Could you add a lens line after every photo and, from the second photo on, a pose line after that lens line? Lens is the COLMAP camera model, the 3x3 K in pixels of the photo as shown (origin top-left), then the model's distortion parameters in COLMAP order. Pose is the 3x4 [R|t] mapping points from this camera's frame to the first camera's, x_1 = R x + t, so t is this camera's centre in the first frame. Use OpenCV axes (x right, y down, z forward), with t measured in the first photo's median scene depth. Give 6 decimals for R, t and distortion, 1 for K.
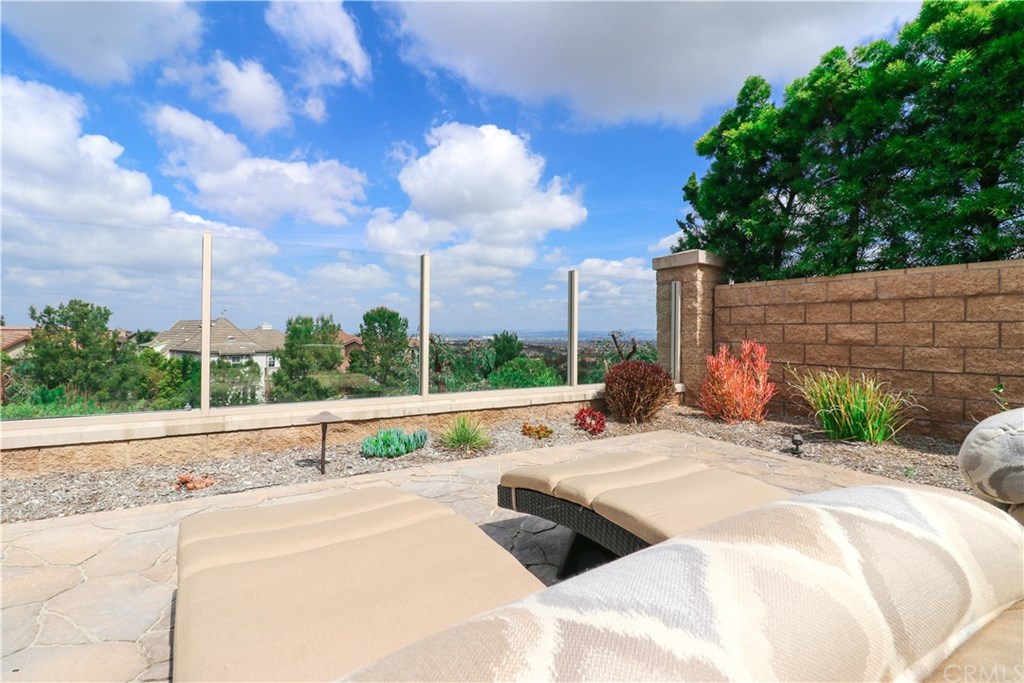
lens RADIAL K [[469.4, 0, 517.2], [0, 469.4, 337.8], [0, 0, 1]] dist [-0.003950, -0.008463]
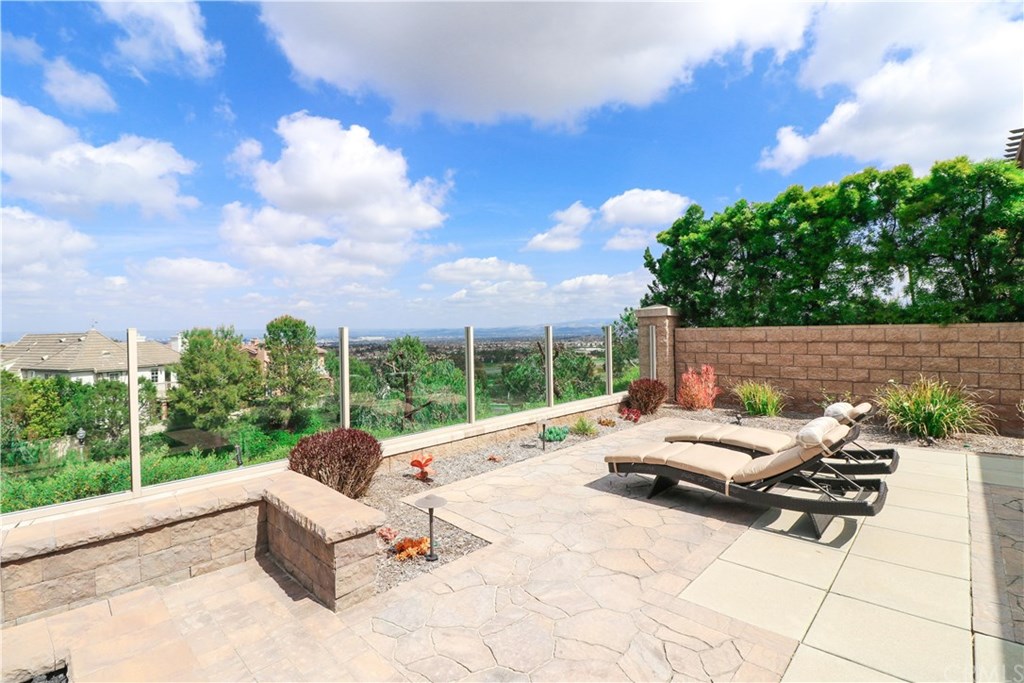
lens RADIAL K [[469.4, 0, 512.8], [0, 469.4, 339.9], [0, 0, 1]] dist [-0.003950, -0.008463]
pose [[0.961494, -0.026103, 0.273583, -0.650188], [0.023339, 0.999638, 0.013354, -0.118474], [-0.273832, -0.006455, 0.961756, -0.485979]]
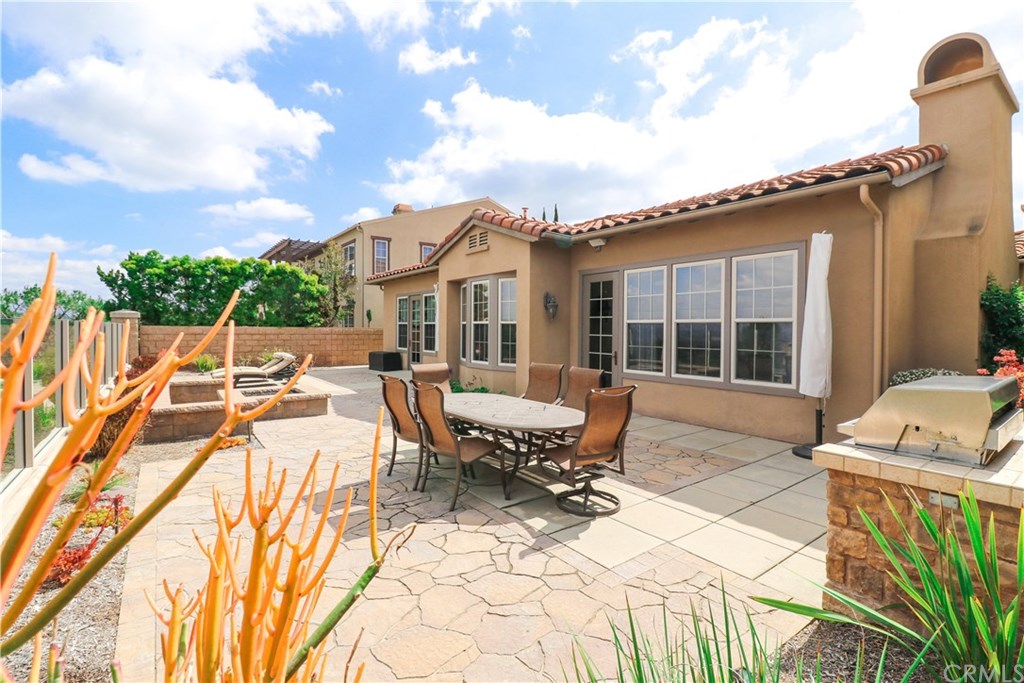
lens RADIAL K [[469.4, 0, 506.9], [0, 469.4, 333.7], [0, 0, 1]] dist [-0.003950, -0.008463]
pose [[-0.103747, -0.018898, 0.994424, -2.632514], [-0.002102, 0.999821, 0.018782, -0.135114], [-0.994602, -0.000142, -0.103768, -0.830239]]
